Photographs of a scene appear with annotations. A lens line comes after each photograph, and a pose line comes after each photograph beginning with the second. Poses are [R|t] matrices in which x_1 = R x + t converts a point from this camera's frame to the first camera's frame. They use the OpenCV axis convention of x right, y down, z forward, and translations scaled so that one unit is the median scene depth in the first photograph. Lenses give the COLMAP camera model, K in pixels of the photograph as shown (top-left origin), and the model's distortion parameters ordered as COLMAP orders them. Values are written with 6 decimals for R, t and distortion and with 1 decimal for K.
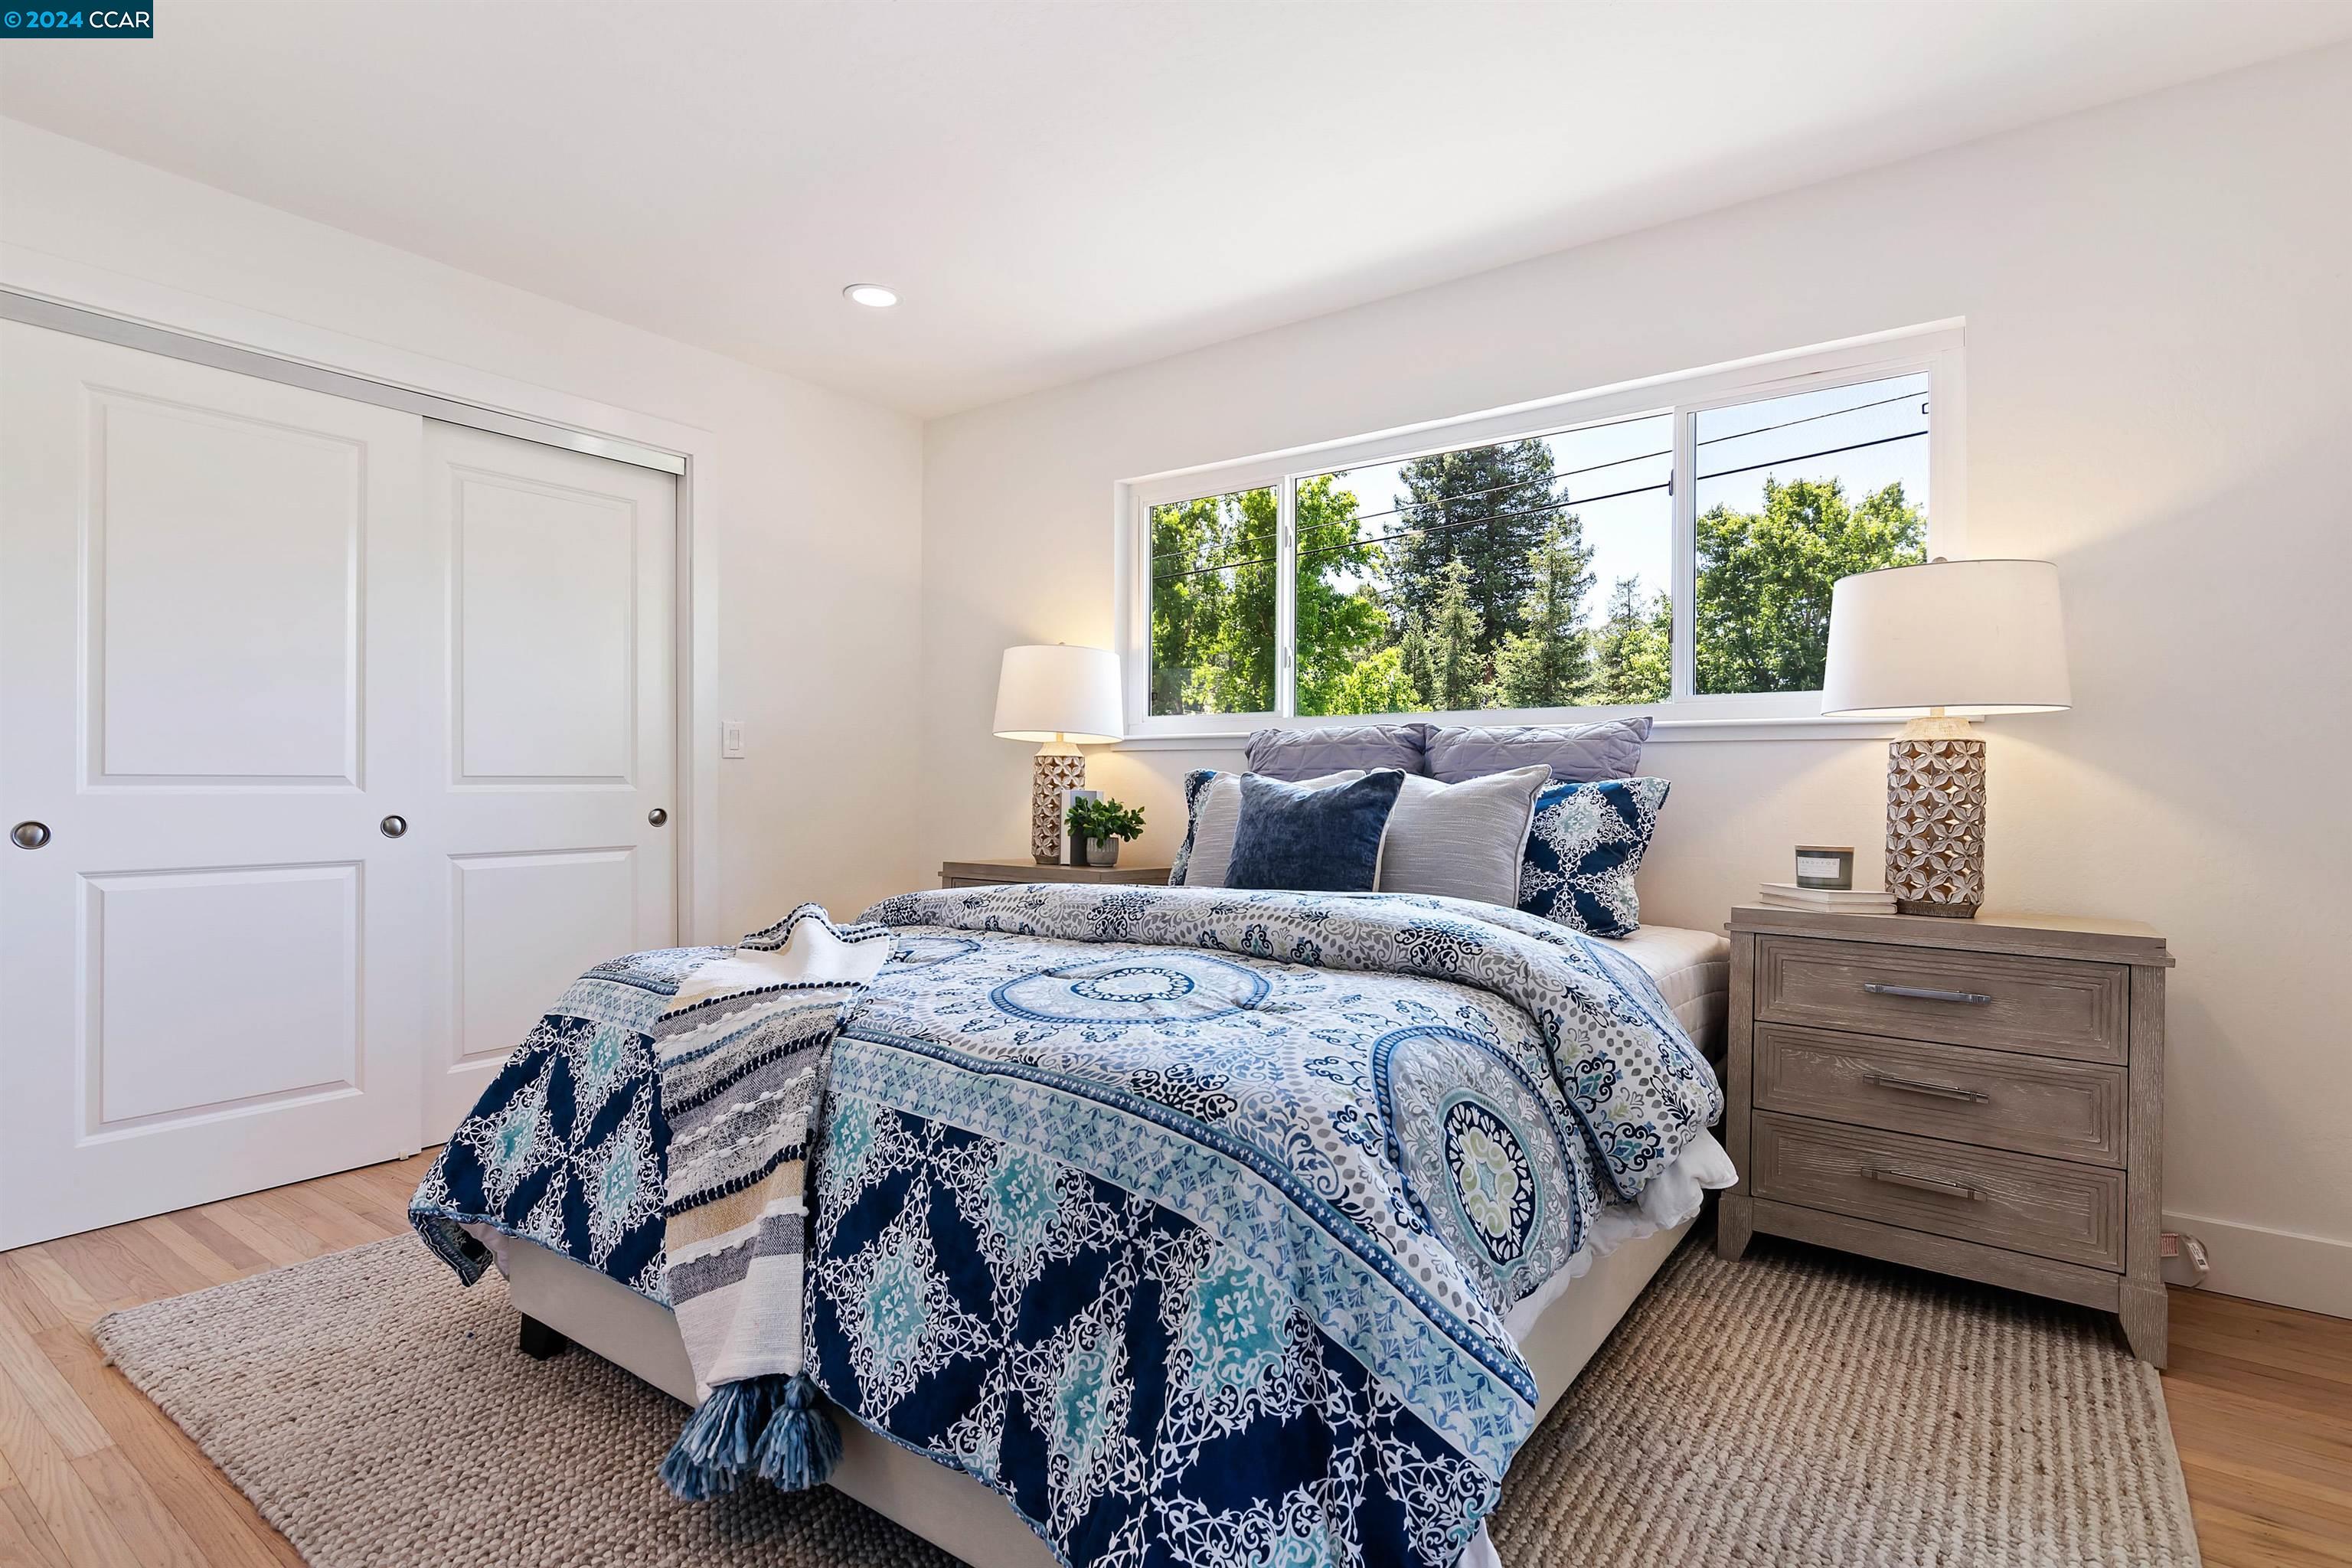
lens RADIAL K [[1137.7, 0, 1178.9], [0, 1137.7, 793.0], [0, 0, 1]] dist [-0.007019, 0.002496]
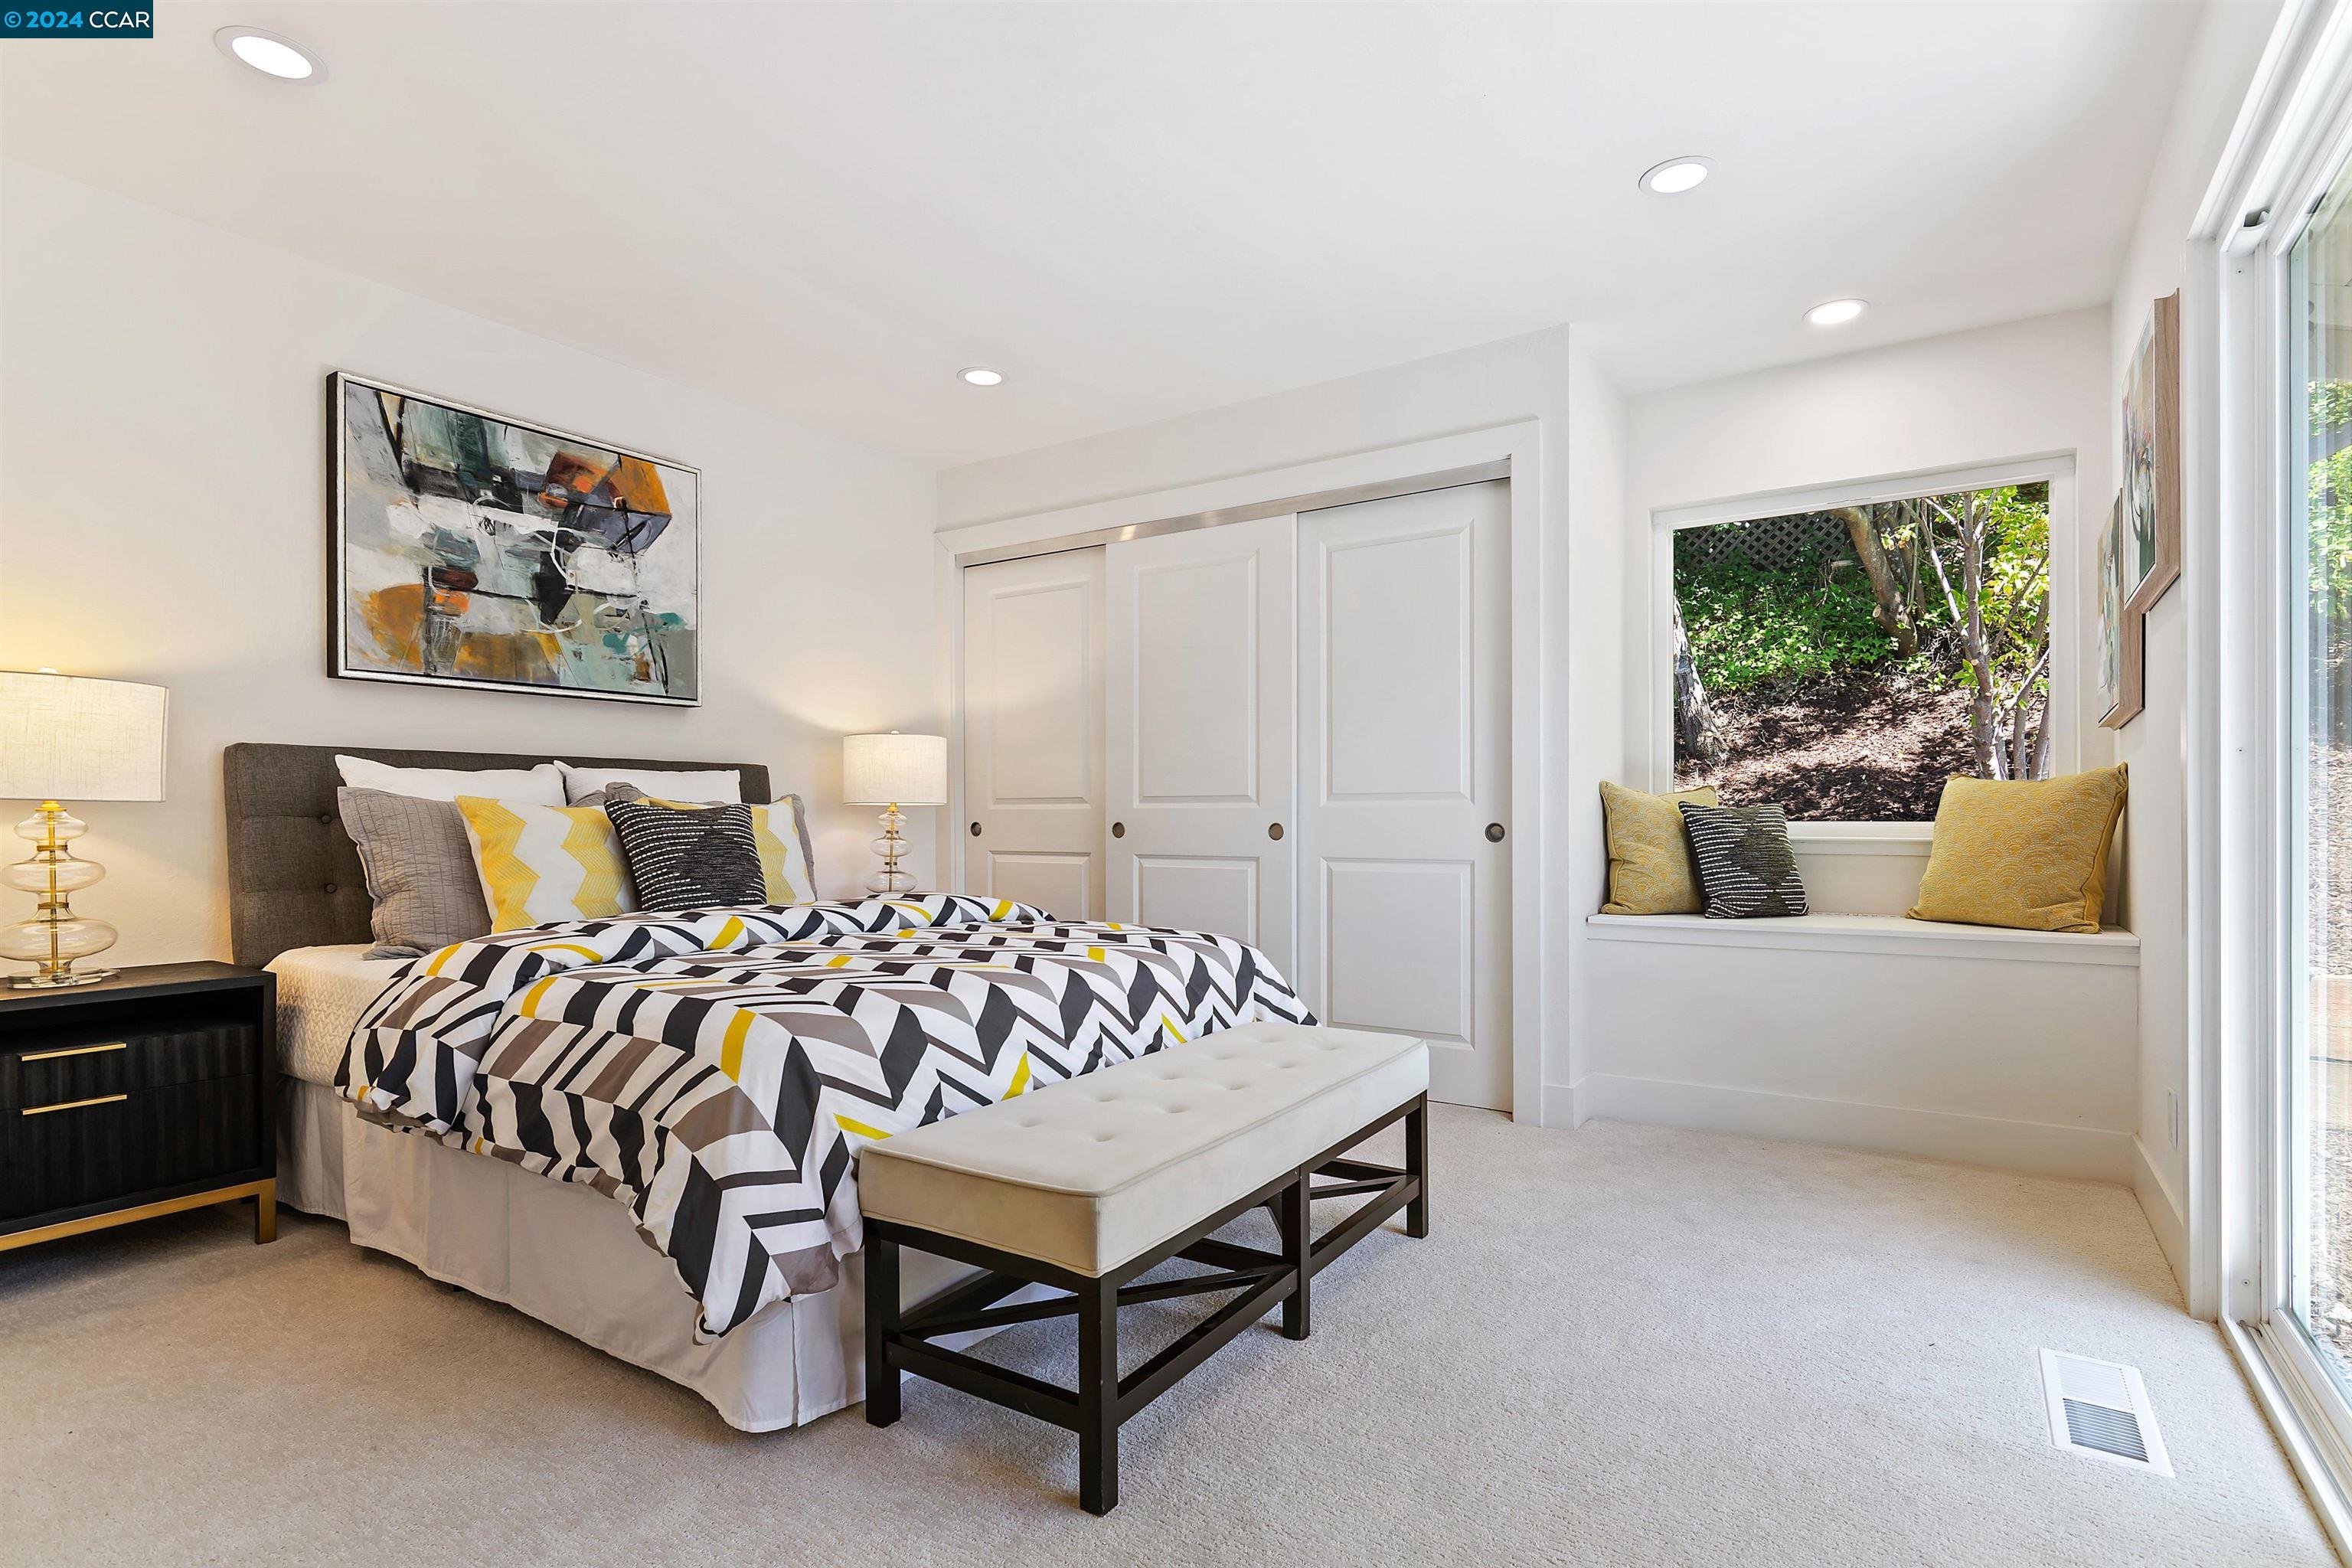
lens RADIAL K [[1137.7, 0, 1186.1], [0, 1137.7, 796.7], [0, 0, 1]] dist [-0.007019, 0.002496]
pose [[0.052953, -0.005698, -0.998581, 0.619650], [0.007585, 0.999957, -0.005304, -0.006726], [0.998568, -0.007293, 0.052994, 0.825946]]
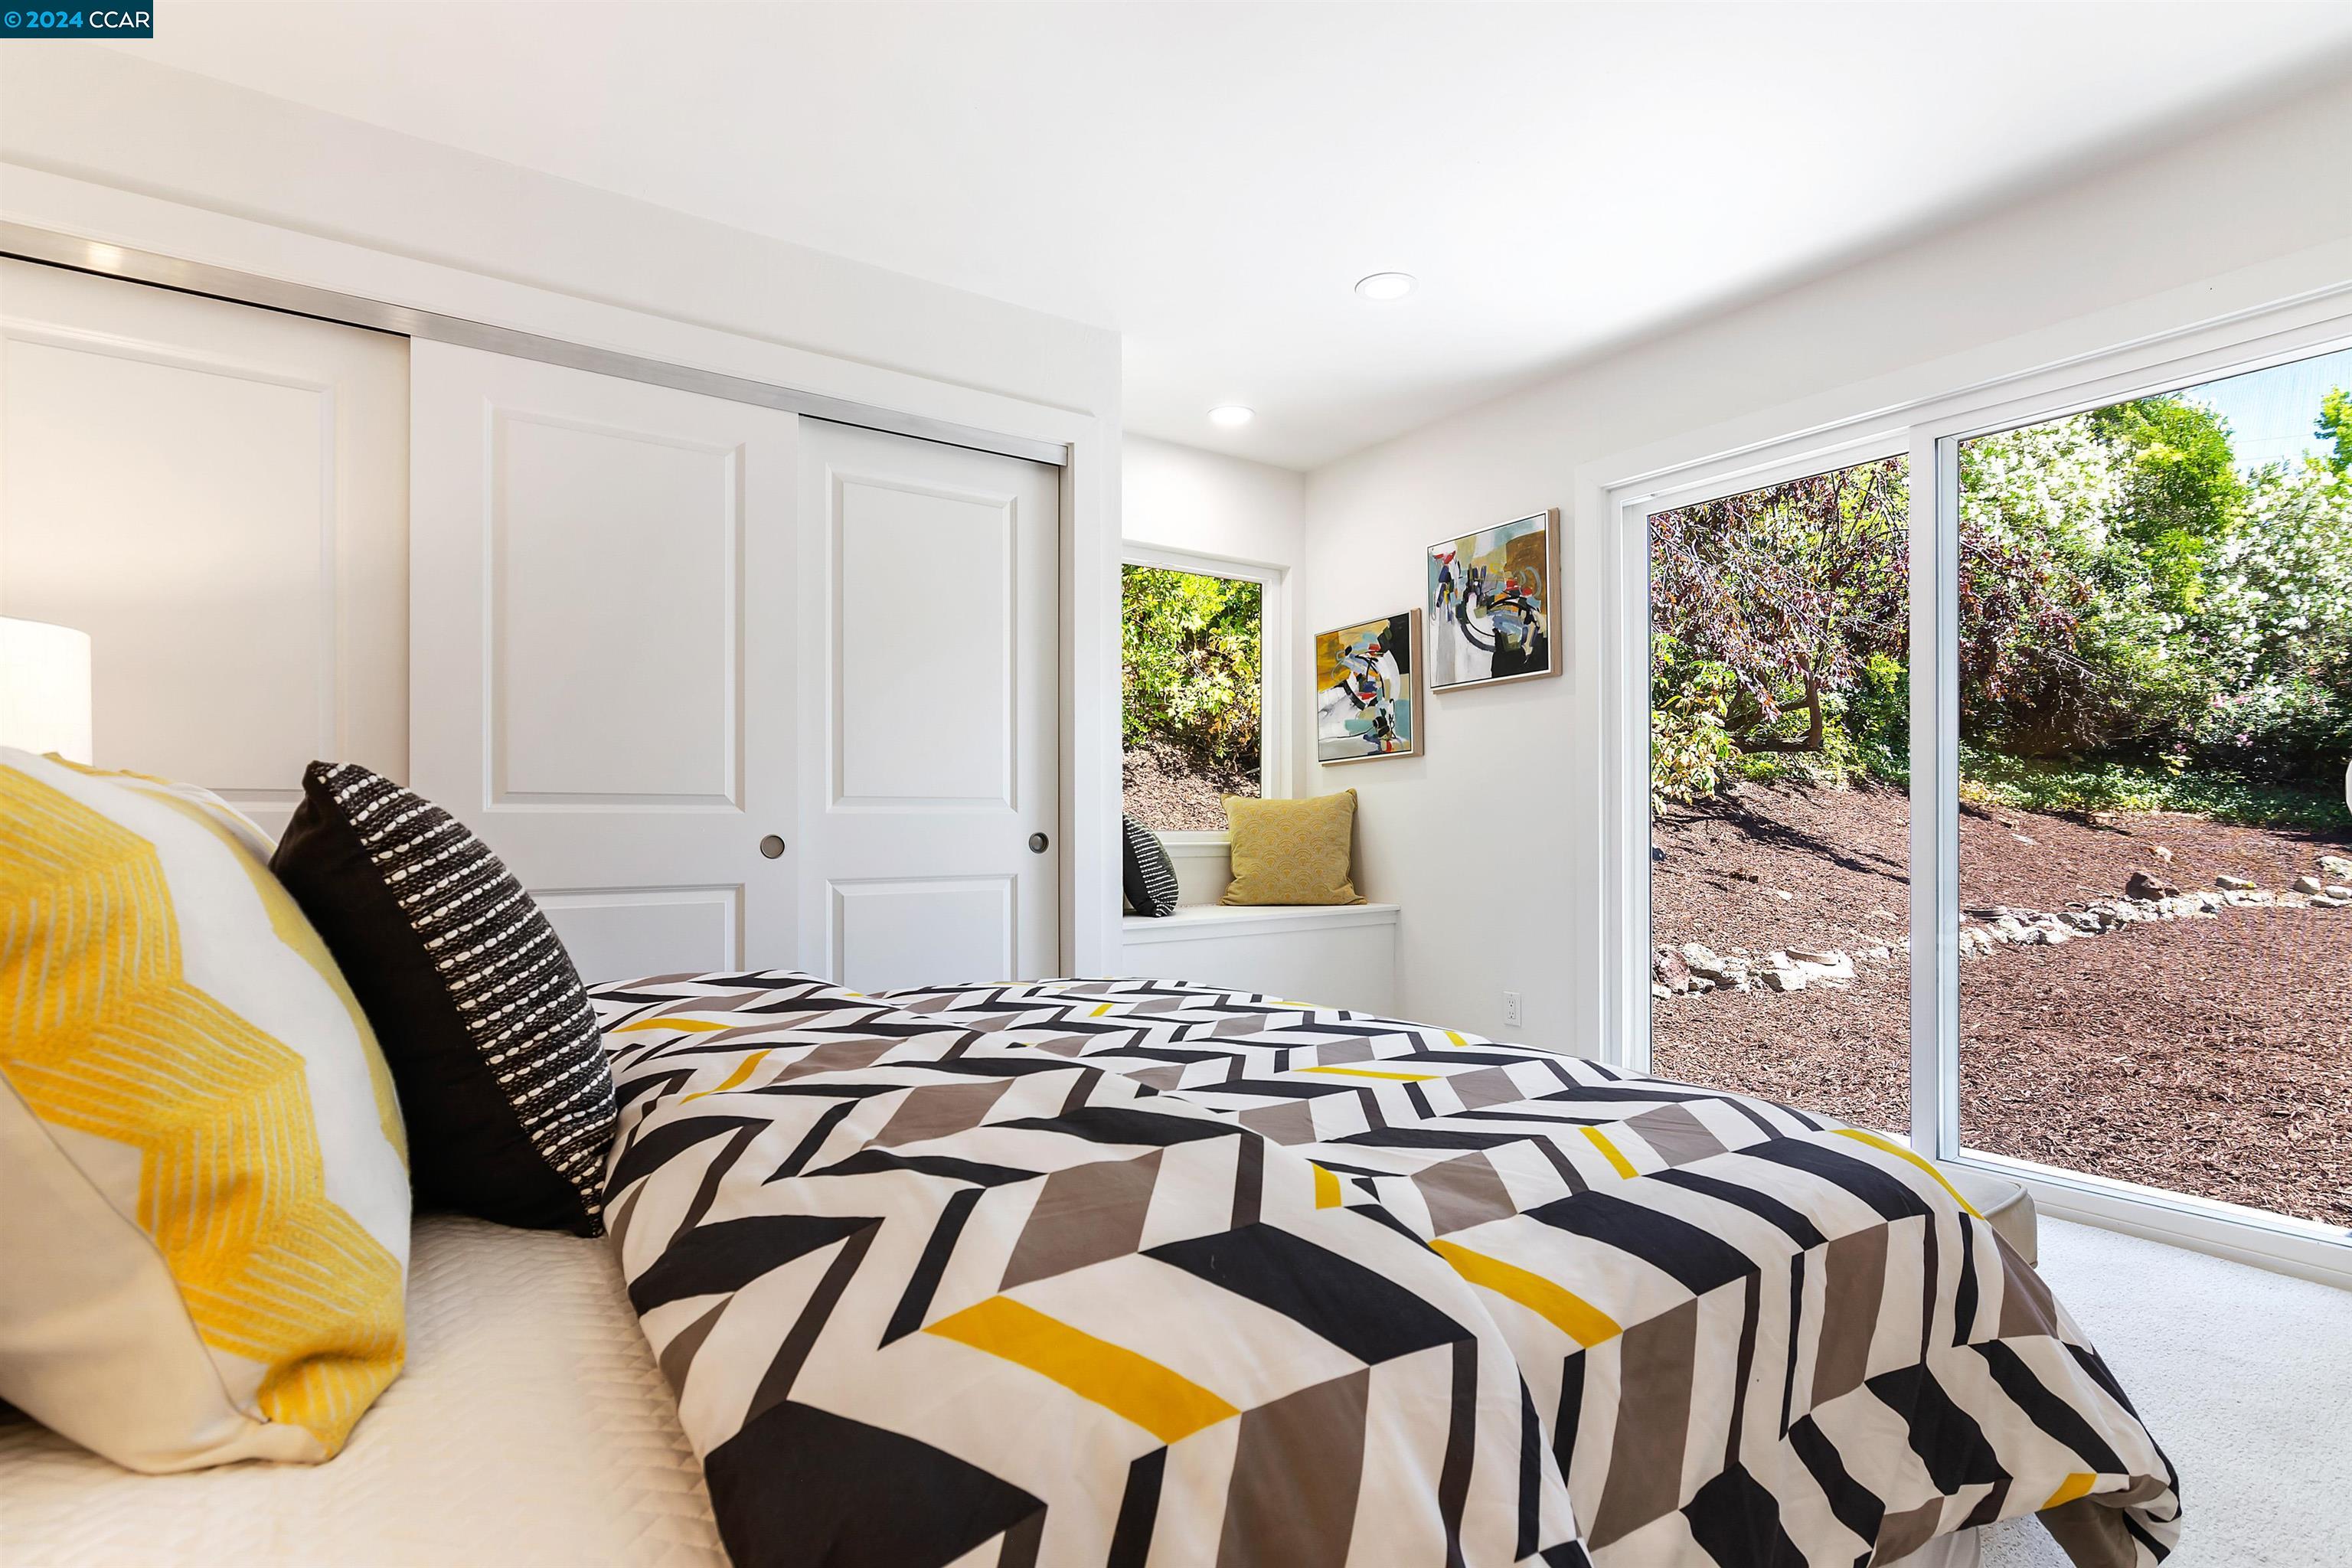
lens RADIAL K [[1137.7, 0, 1181.9], [0, 1137.7, 801.1], [0, 0, 1]] dist [-0.007019, 0.002496]
pose [[0.938473, -0.001505, -0.345348, -0.041770], [-0.002857, 0.999922, -0.012120, 0.000021], [0.345340, 0.012361, 0.938396, 0.227472]]
